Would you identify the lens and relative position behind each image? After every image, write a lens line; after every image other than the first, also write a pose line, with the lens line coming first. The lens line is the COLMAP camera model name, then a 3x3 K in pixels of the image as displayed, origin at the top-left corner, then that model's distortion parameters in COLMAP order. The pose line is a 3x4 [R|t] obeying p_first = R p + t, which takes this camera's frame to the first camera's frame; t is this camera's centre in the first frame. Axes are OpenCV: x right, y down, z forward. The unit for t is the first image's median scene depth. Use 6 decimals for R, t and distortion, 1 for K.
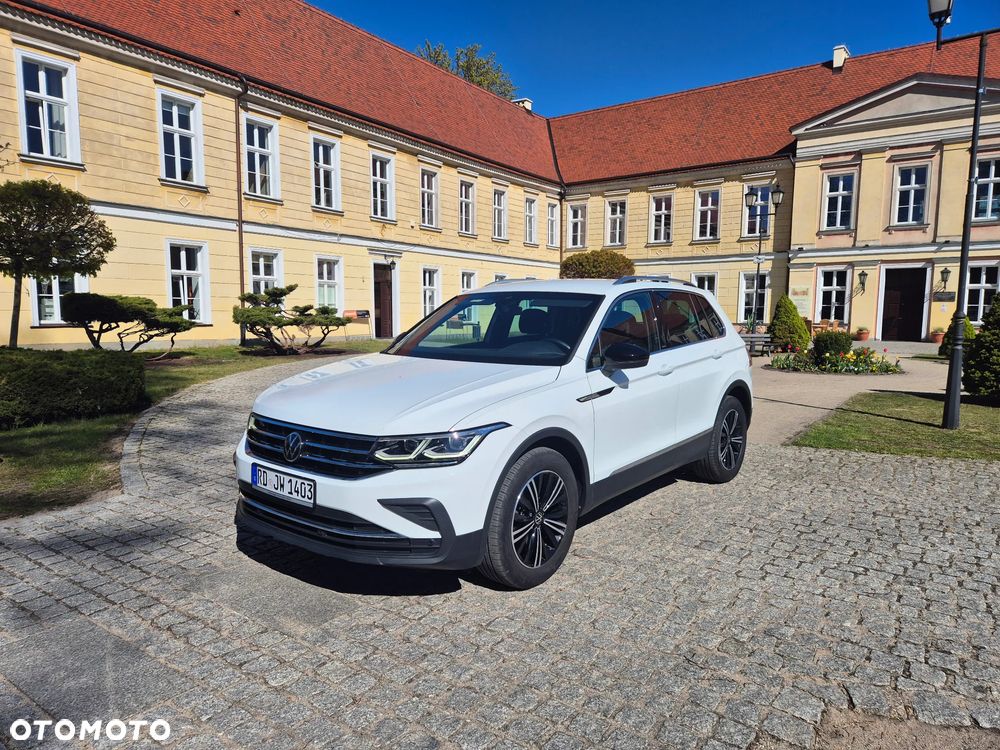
lens RADIAL K [[650.3, 0, 504.5], [0, 650.3, 386.0], [0, 0, 1]] dist [0.069075, -0.055145]
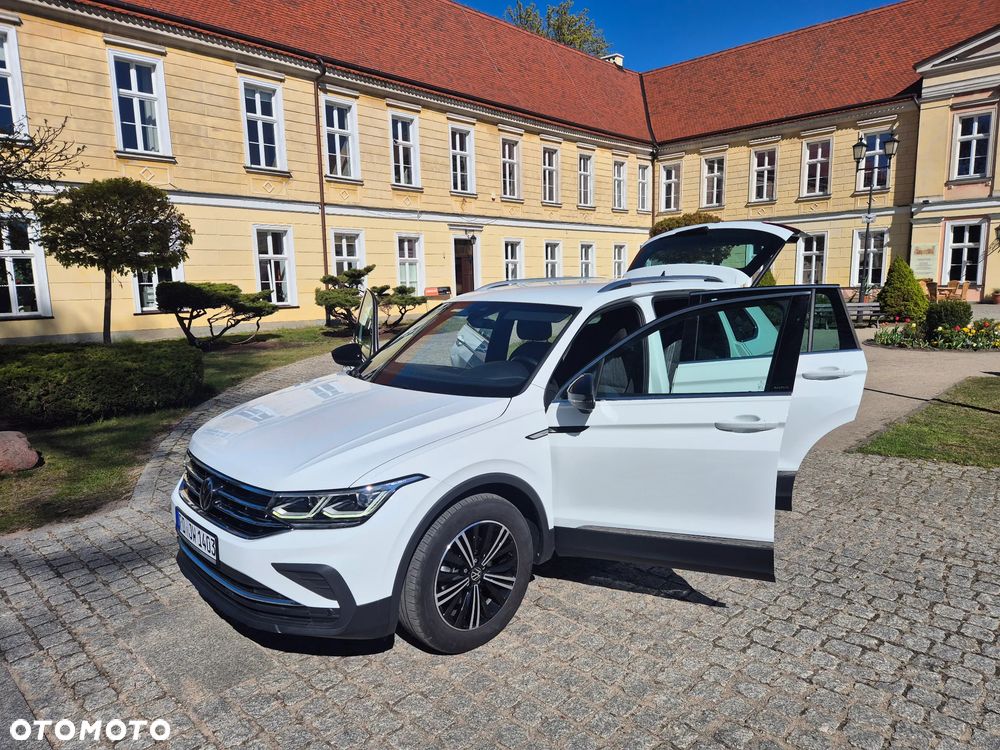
lens RADIAL K [[655.1, 0, 504.1], [0, 655.1, 383.5], [0, 0, 1]] dist [0.071686, -0.058710]
pose [[0.988711, -0.005440, -0.149738, 0.026584], [0.012007, 0.999003, 0.042991, -0.011150], [0.149355, -0.044304, 0.987791, 0.015235]]
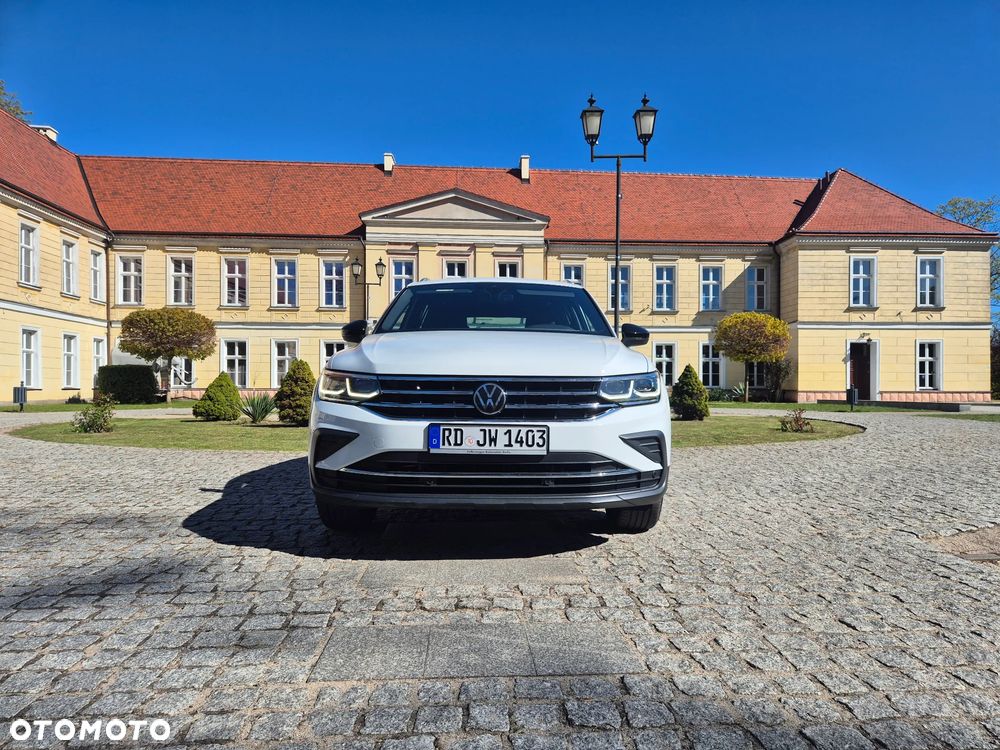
lens RADIAL K [[655.1, 0, 504.1], [0, 655.1, 383.5], [0, 0, 1]] dist [0.071686, -0.058710]
pose [[0.780236, 0.001916, 0.625483, -0.097455], [0.071634, 0.993142, -0.092399, 0.017559], [-0.621370, 0.116899, 0.774748, 0.031863]]
